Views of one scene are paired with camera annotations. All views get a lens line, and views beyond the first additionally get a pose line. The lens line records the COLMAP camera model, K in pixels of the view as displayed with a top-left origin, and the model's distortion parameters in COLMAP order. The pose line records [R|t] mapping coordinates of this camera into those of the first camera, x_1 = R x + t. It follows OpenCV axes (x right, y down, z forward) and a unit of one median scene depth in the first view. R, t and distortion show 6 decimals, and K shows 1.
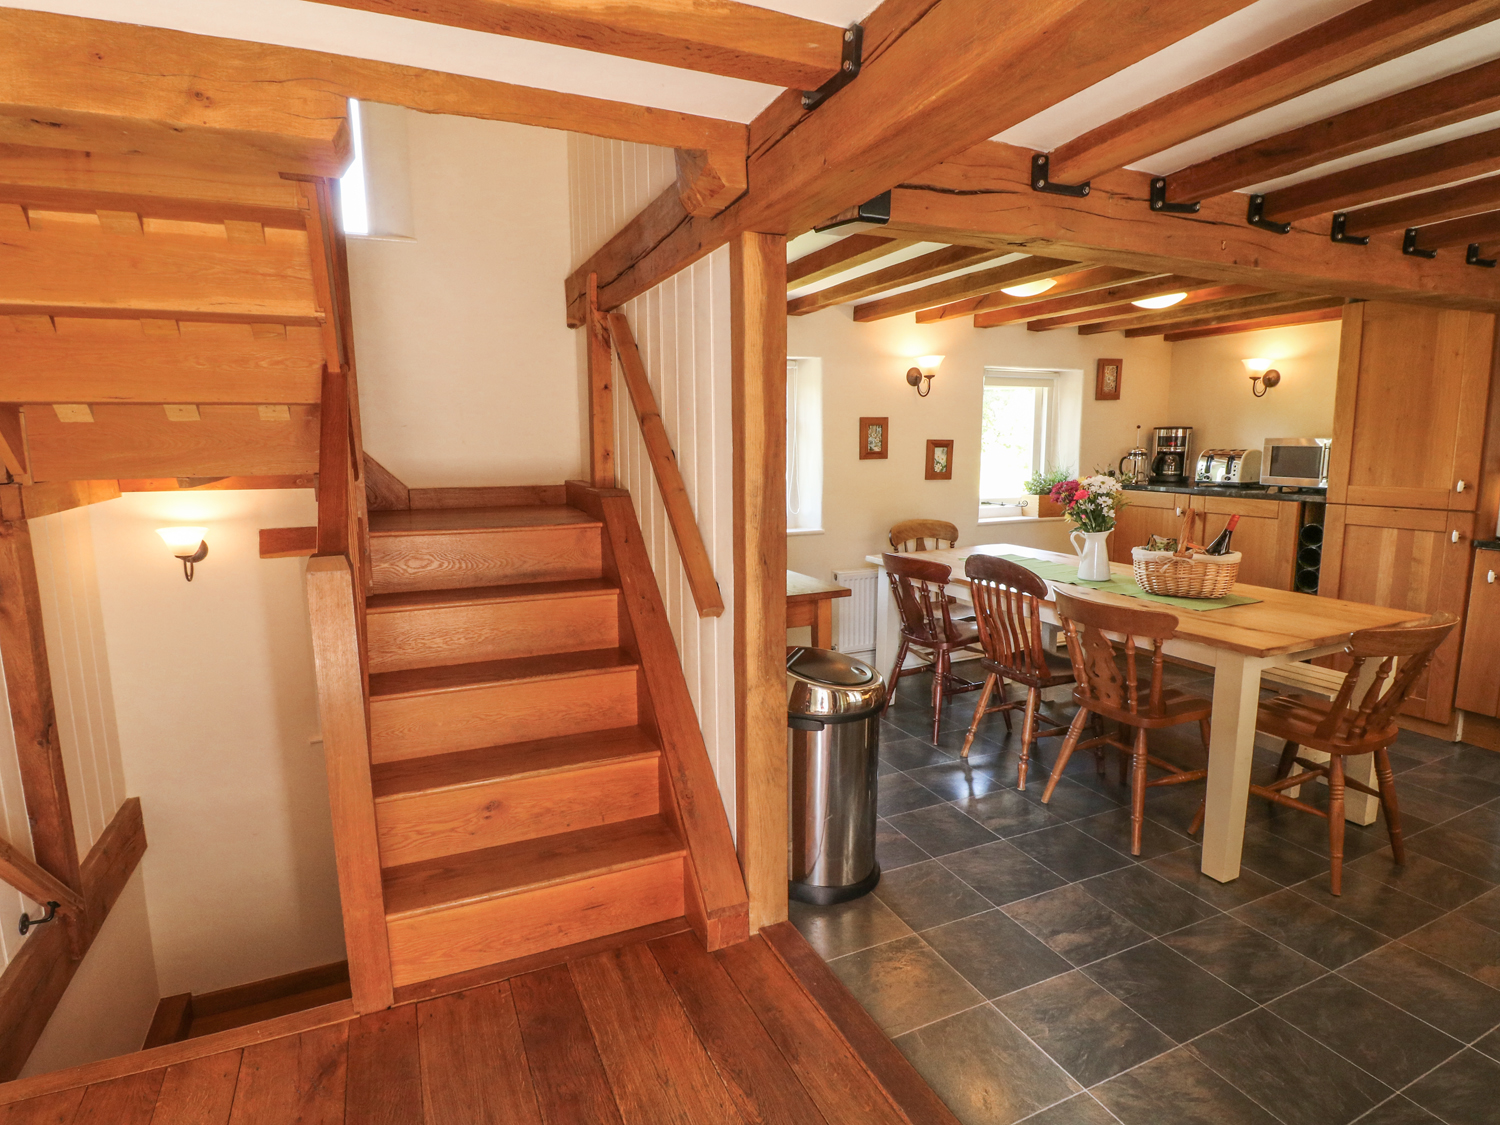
lens RADIAL K [[795.2, 0, 745.3], [0, 795.2, 571.8], [0, 0, 1]] dist [-0.003211, -0.011298]
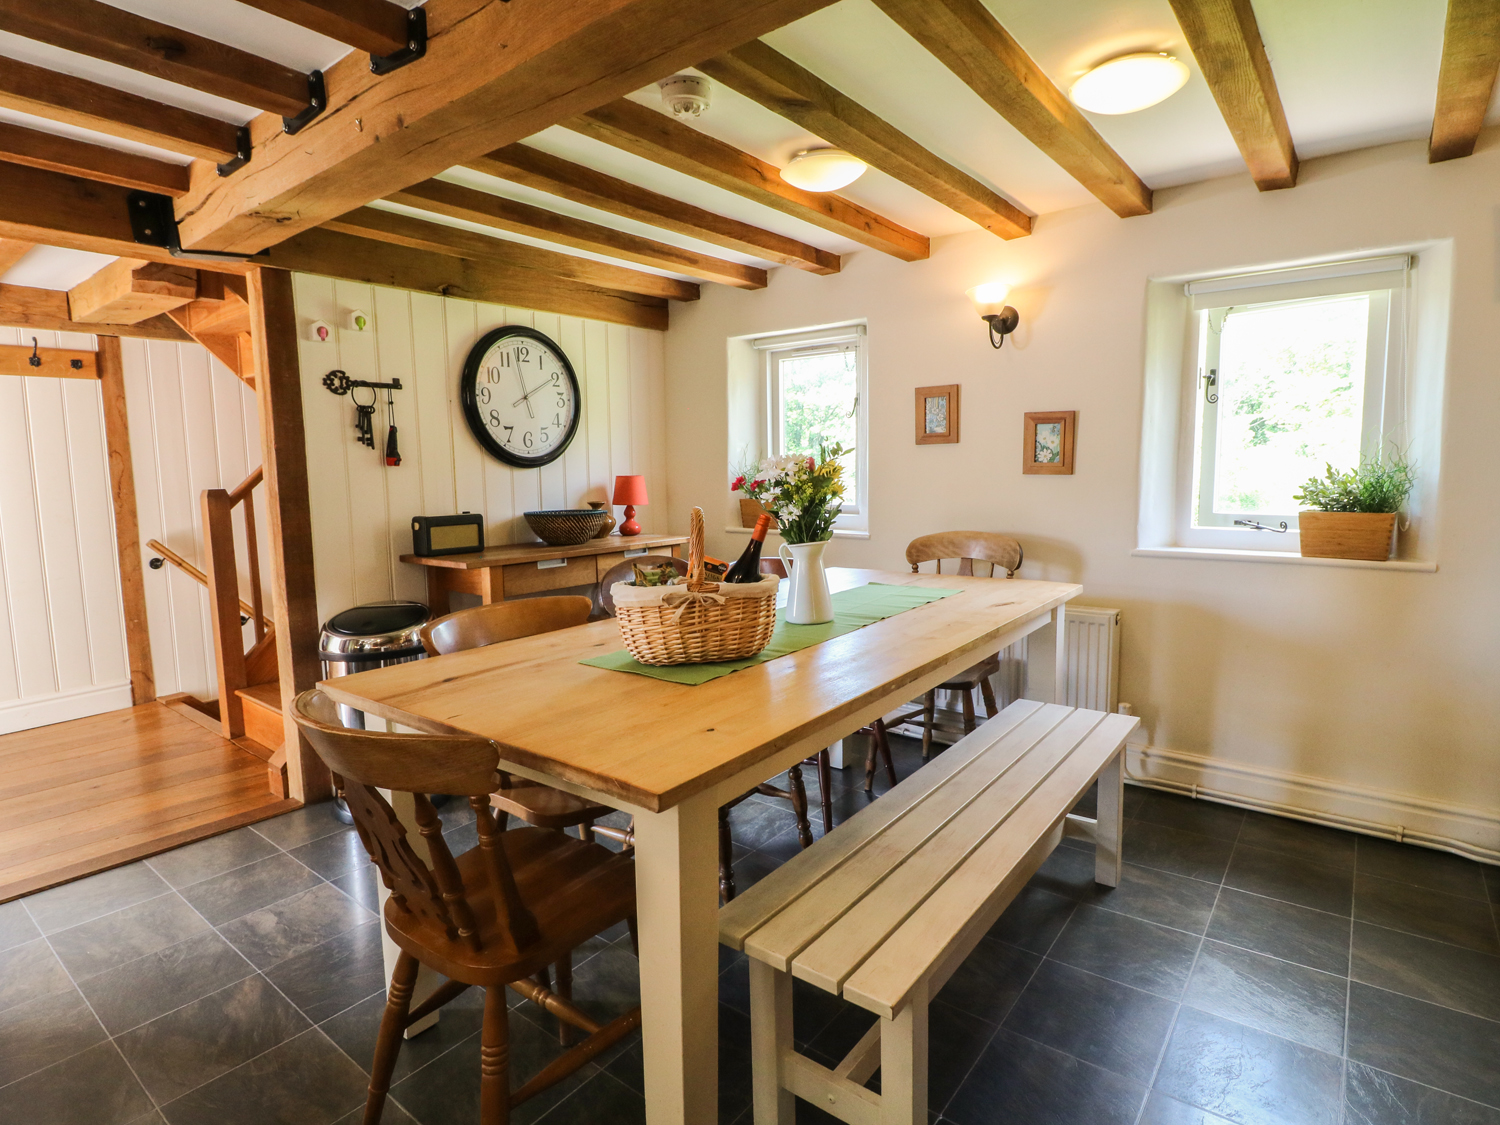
lens RADIAL K [[795.2, 0, 742.2], [0, 795.2, 570.8], [0, 0, 1]] dist [-0.003211, -0.011298]
pose [[0.450430, 0.122144, -0.884417, 0.917697], [-0.124994, 0.989469, 0.072994, -0.070796], [0.884019, 0.077668, 0.460954, 0.637760]]
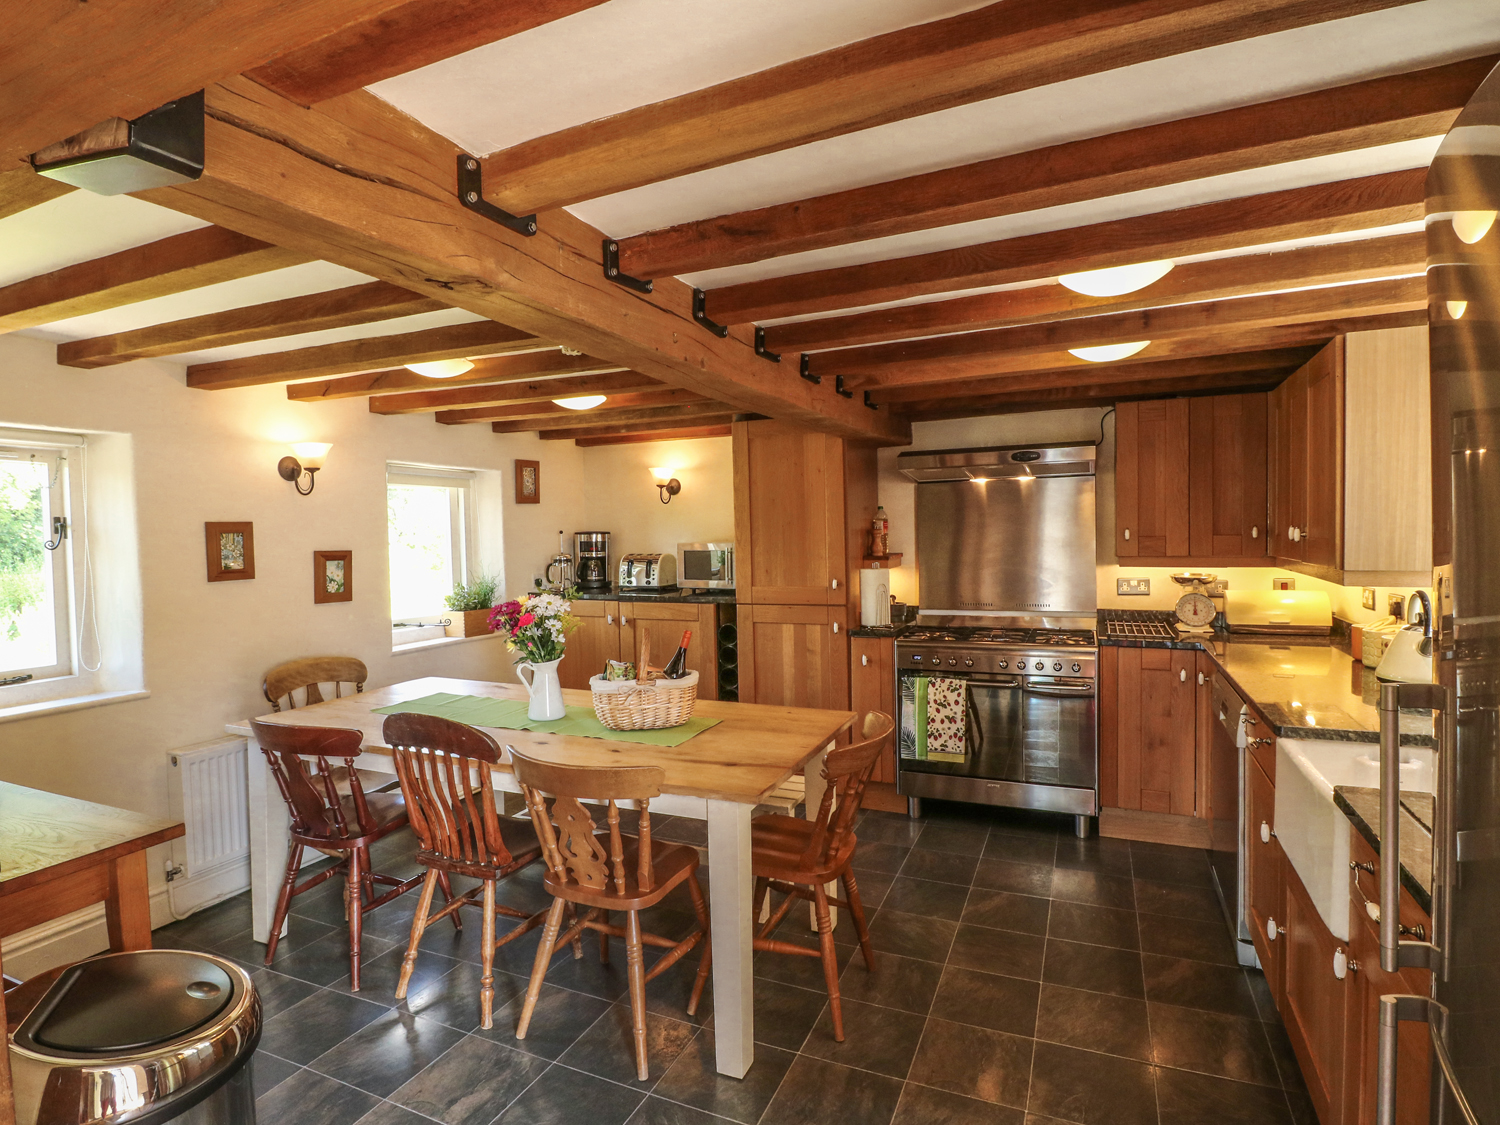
lens RADIAL K [[795.2, 0, 749.4], [0, 795.2, 563.0], [0, 0, 1]] dist [-0.003211, -0.011298]
pose [[0.751254, -0.027571, 0.659437, 0.053577], [0.113909, 0.989551, -0.088396, -0.052732], [-0.650109, 0.141523, 0.746545, 0.217472]]
